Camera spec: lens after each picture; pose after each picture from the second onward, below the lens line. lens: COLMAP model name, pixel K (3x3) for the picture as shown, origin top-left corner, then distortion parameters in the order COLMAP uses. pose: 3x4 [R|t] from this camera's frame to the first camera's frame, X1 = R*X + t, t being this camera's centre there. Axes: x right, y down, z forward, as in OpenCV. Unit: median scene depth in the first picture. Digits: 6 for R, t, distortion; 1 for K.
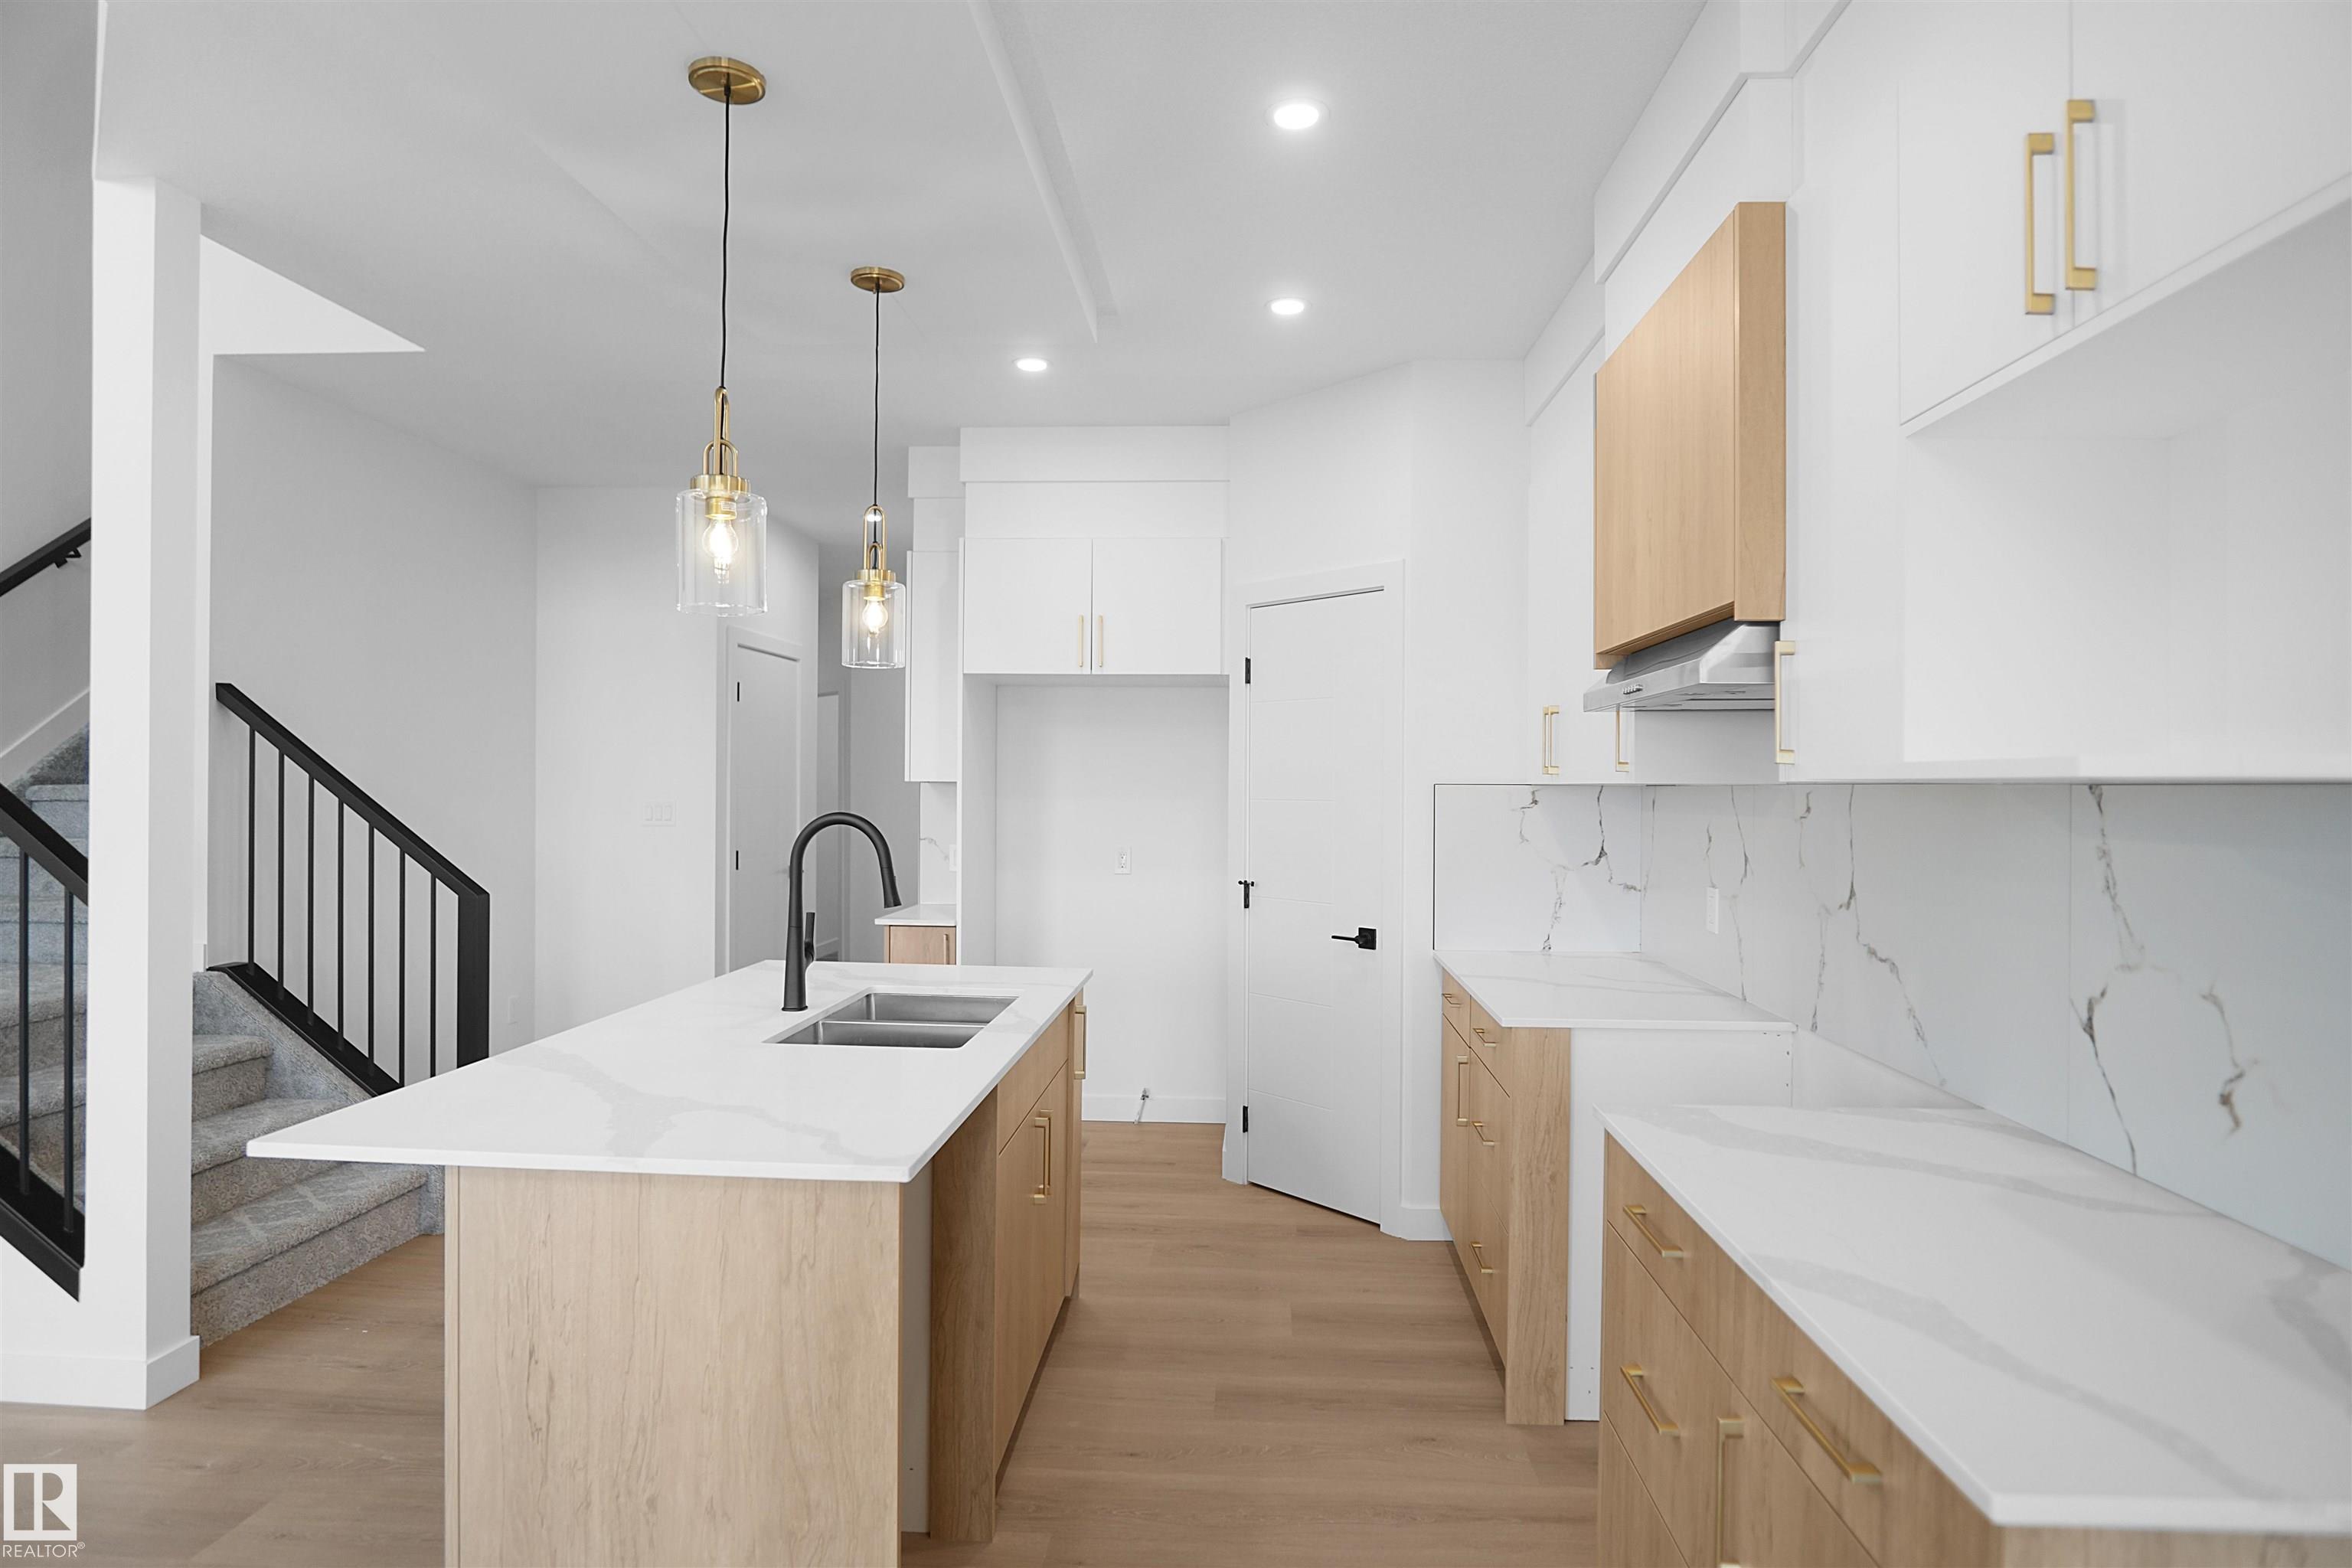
lens RADIAL K [[1287.6, 0, 1196.2], [0, 1287.6, 783.5], [0, 0, 1]] dist [-0.034844, 0.011607]
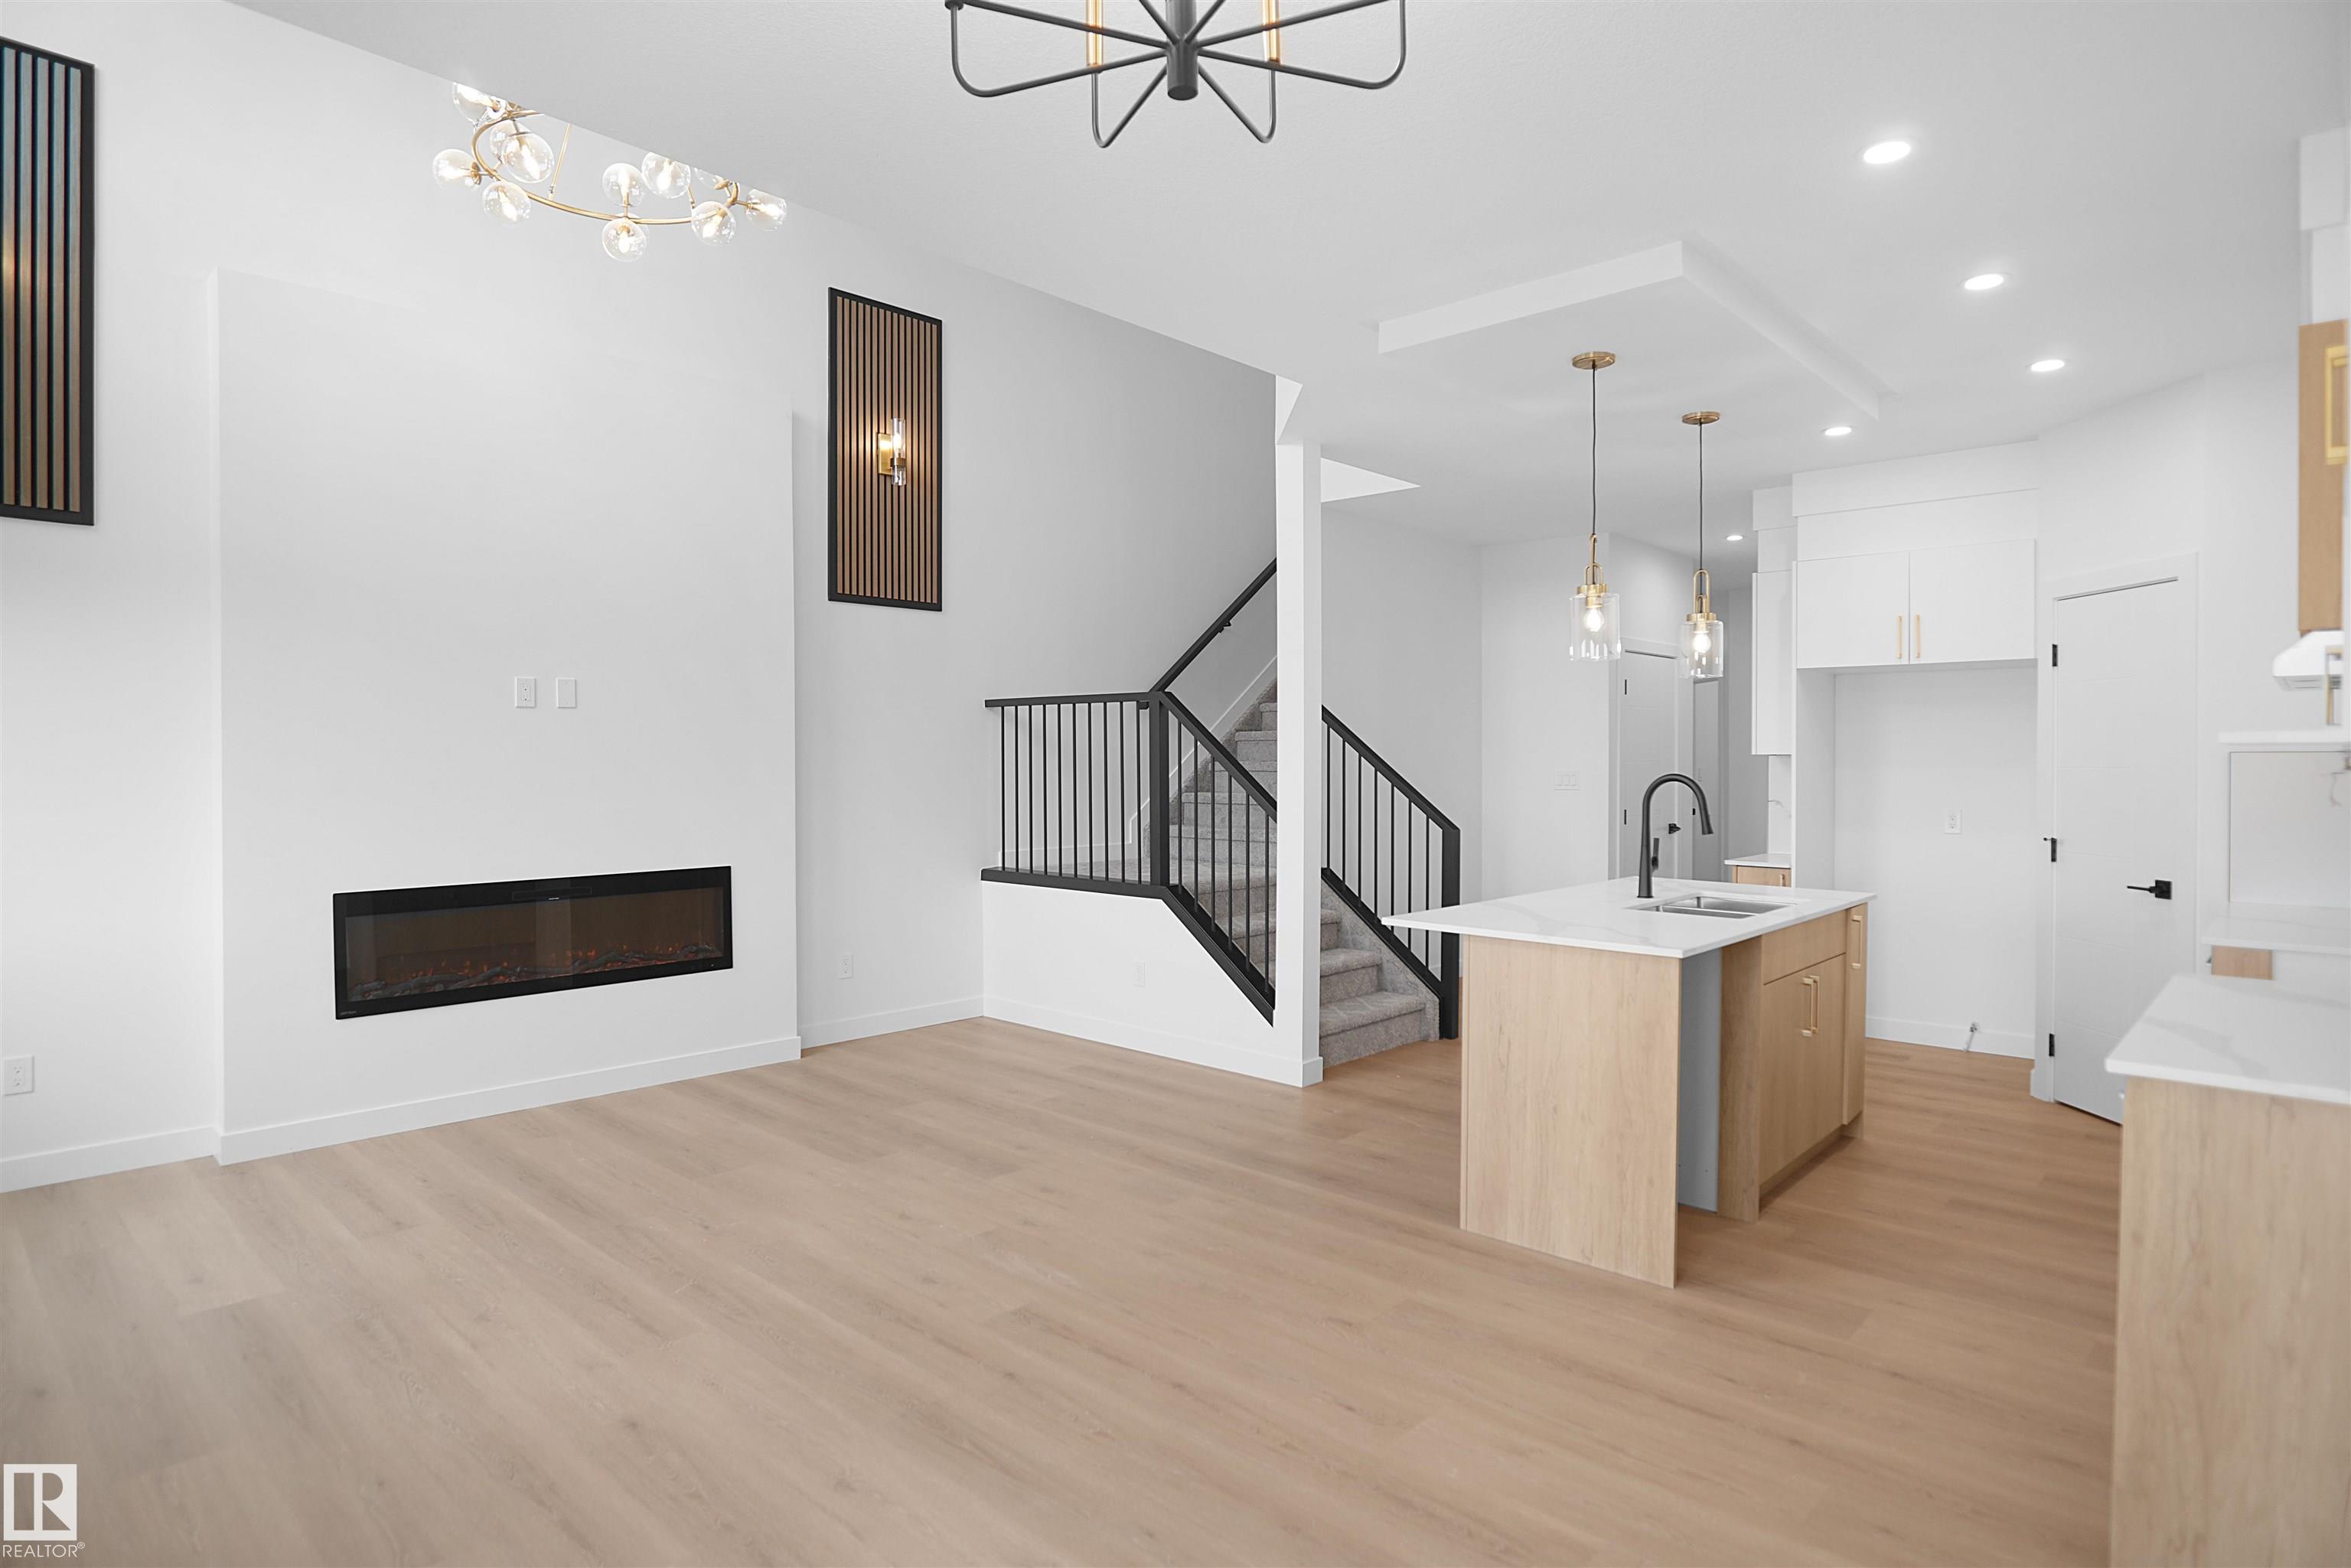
lens RADIAL K [[1287.0, 0, 1195.7], [0, 1287.0, 783.5], [0, 0, 1]] dist [-0.034844, 0.011607]
pose [[0.775644, 0.003928, -0.631158, 0.198594], [0.007604, 0.999850, 0.015567, 0.004043], [0.631124, -0.016874, 0.775498, -0.449731]]
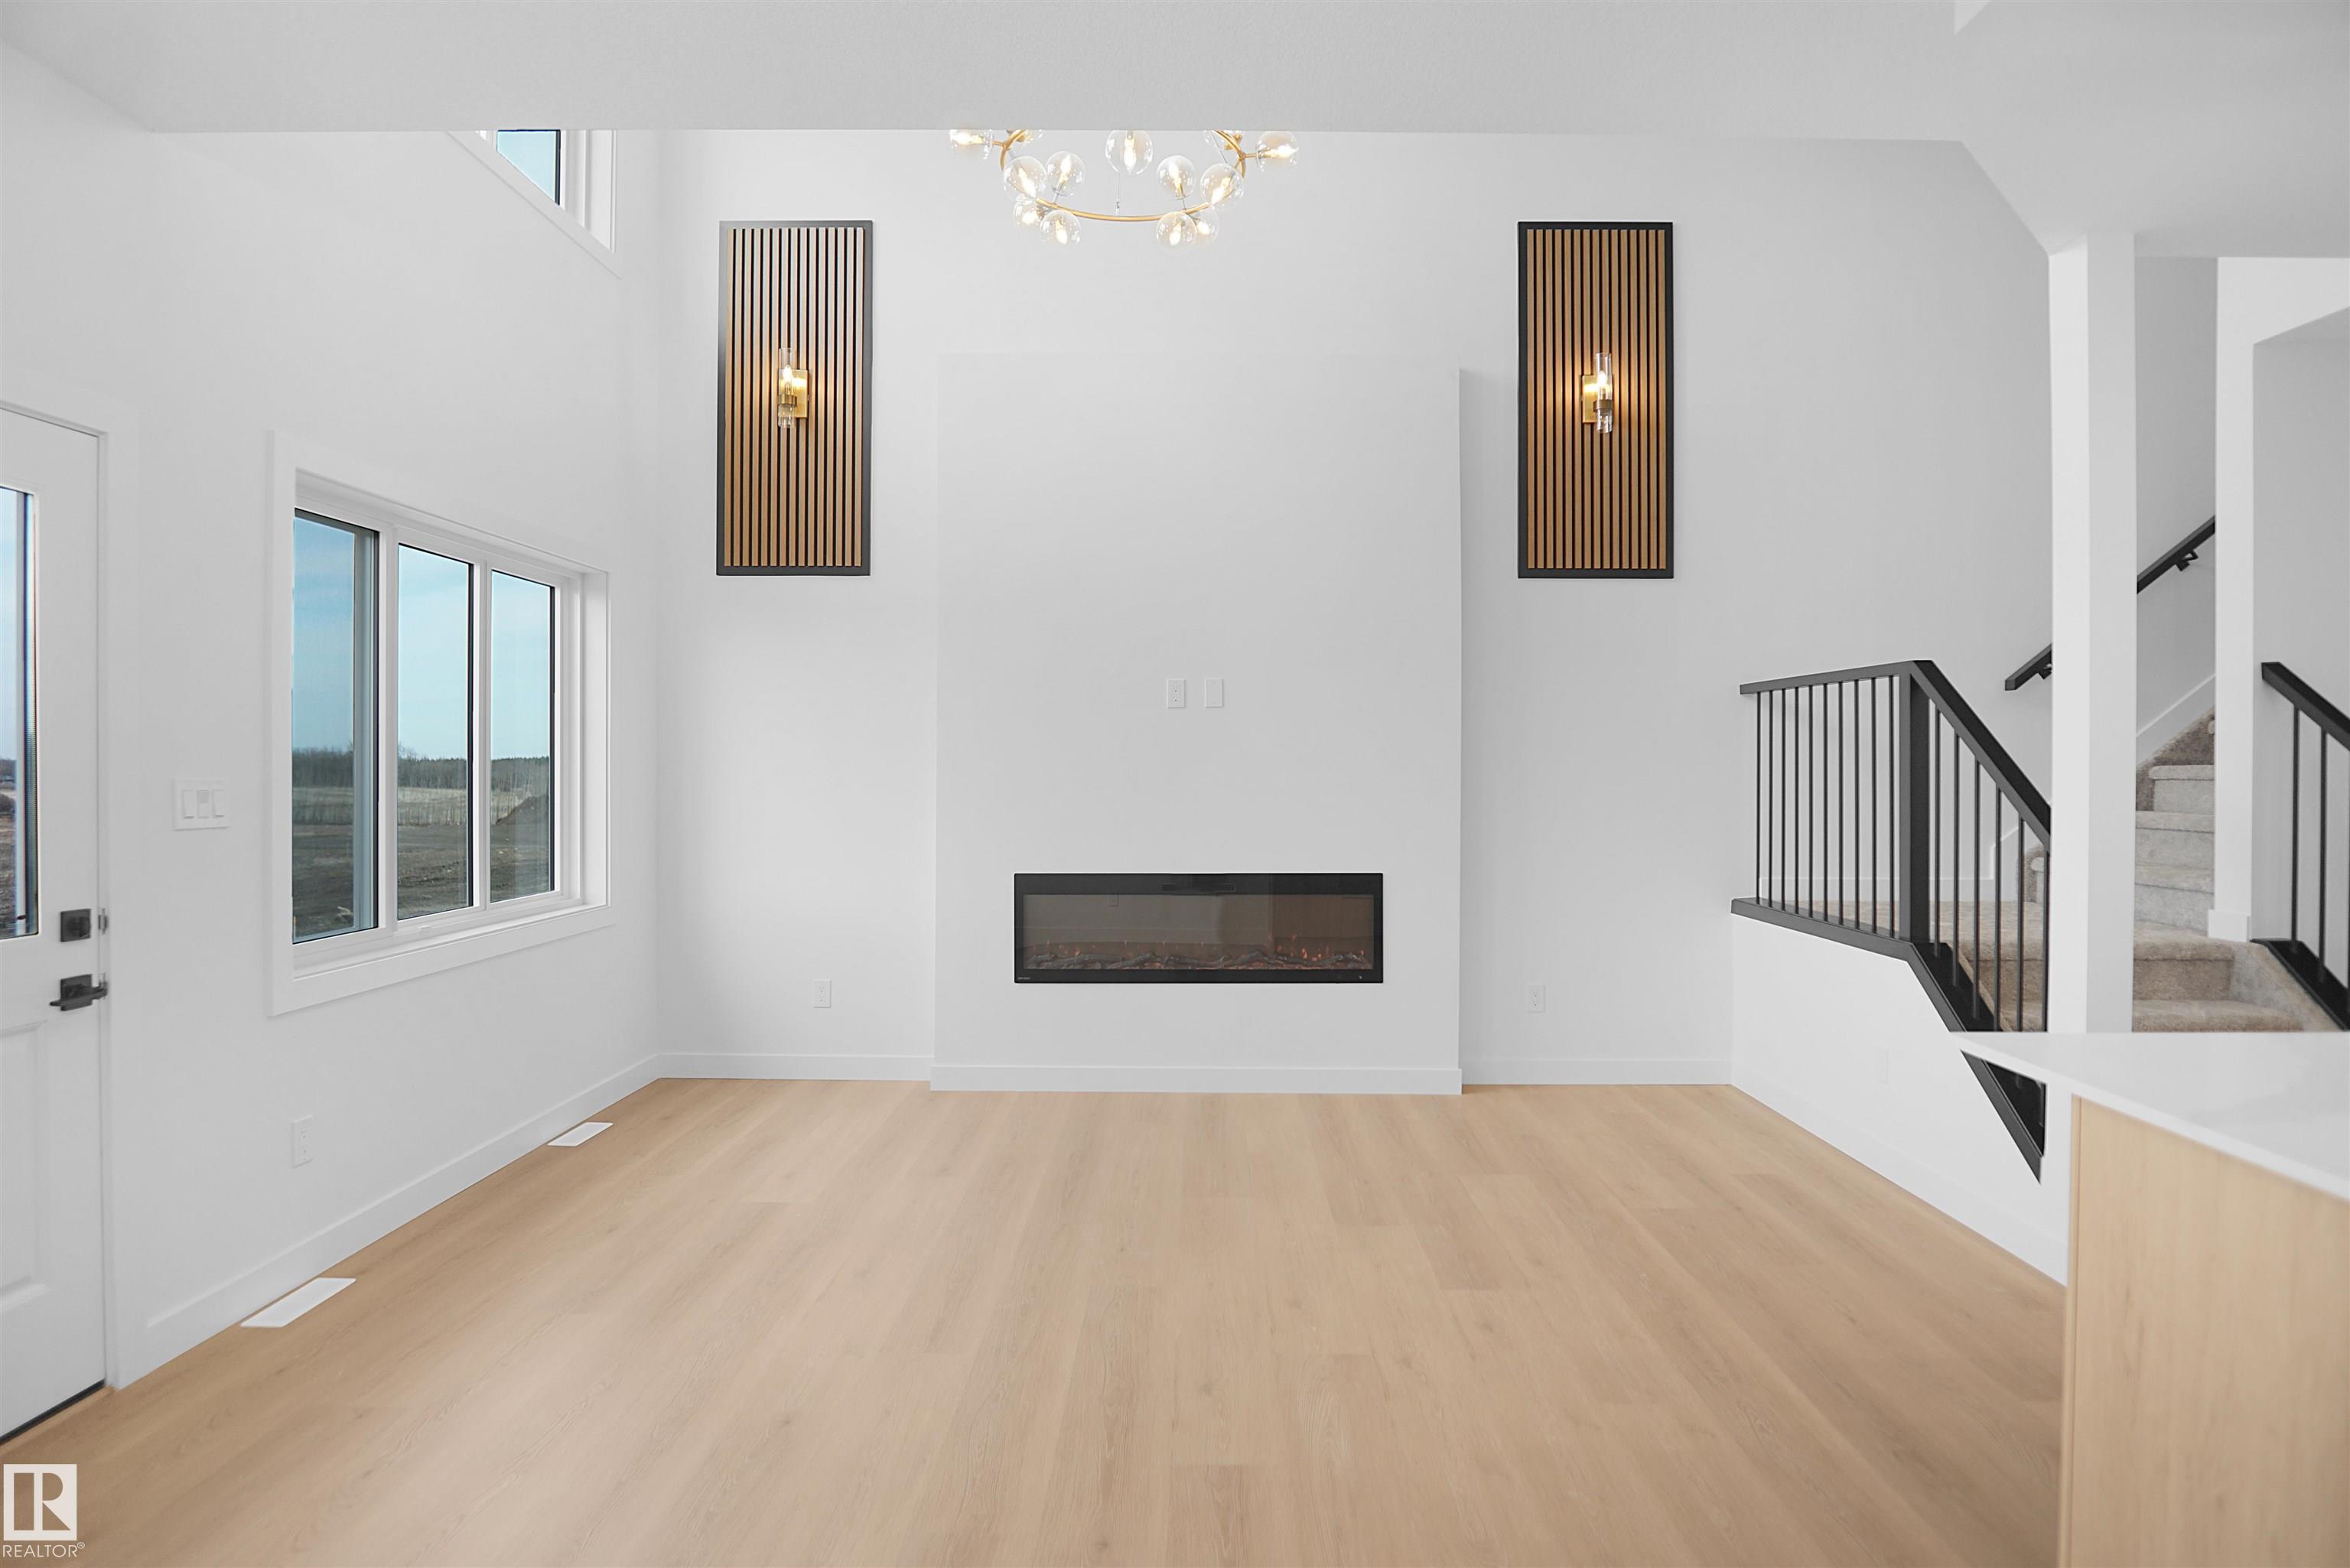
lens RADIAL K [[1286.4, 0, 1195.2], [0, 1286.4, 783.5], [0, 0, 1]] dist [-0.034844, 0.011607]
pose [[0.047550, 0.005921, -0.998851, 0.217768], [-0.001166, 0.999982, 0.005872, 0.014124], [0.998868, 0.000885, 0.047556, 0.094234]]
